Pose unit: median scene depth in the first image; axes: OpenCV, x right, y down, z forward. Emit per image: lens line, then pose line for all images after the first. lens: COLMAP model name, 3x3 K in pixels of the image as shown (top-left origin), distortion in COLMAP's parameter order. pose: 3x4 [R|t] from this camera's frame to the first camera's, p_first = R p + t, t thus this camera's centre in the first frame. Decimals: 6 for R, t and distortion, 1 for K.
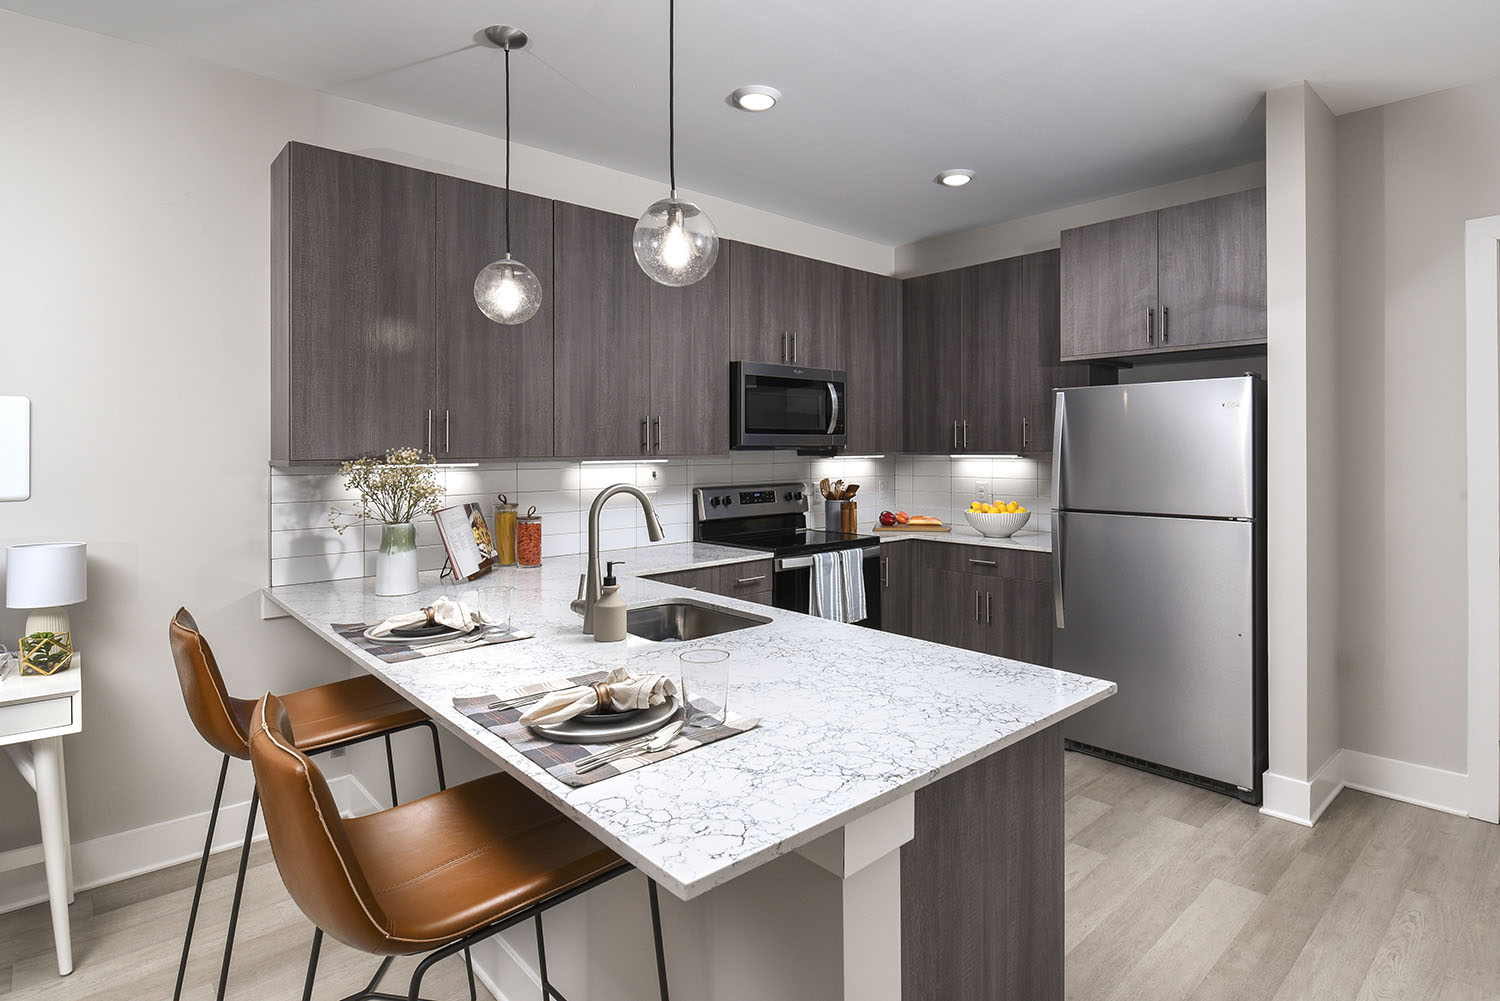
lens RADIAL K [[765.4, 0, 770.6], [0, 765.4, 459.2], [0, 0, 1]] dist [-0.005355, -0.000163]
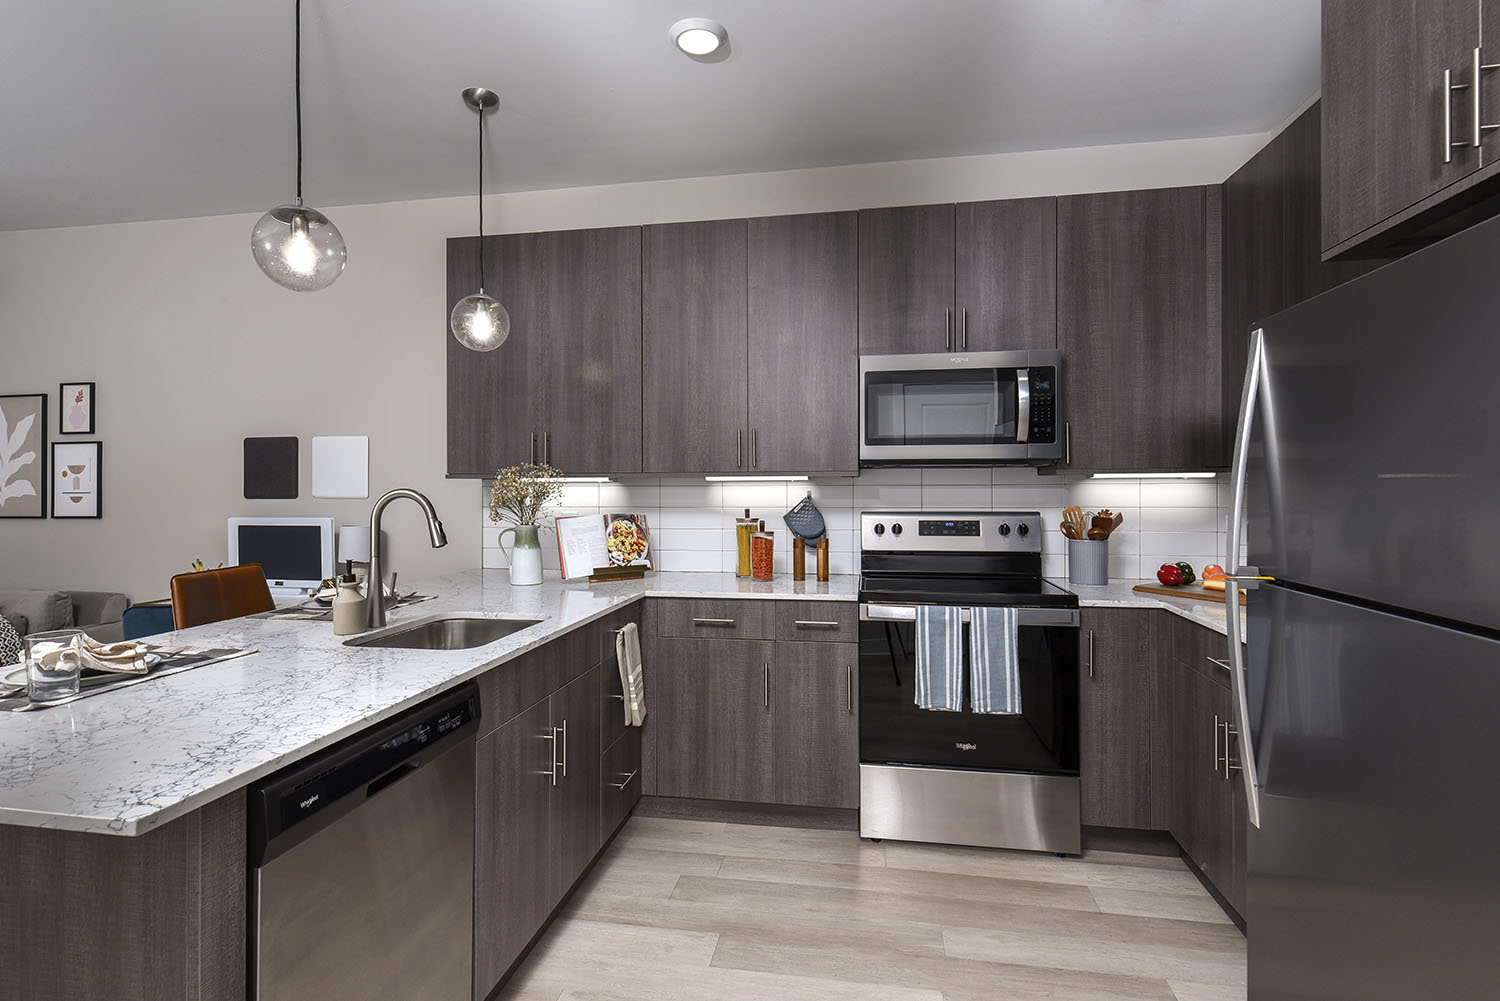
lens RADIAL K [[726.0, 0, 748.4], [0, 726.0, 487.9], [0, 0, 1]] dist [0.001789, -0.000385]
pose [[0.611287, 0.007831, -0.791370, 0.550540], [-0.012866, 0.999917, -0.000044, 0.014927], [0.791304, 0.010209, 0.611337, 0.480701]]
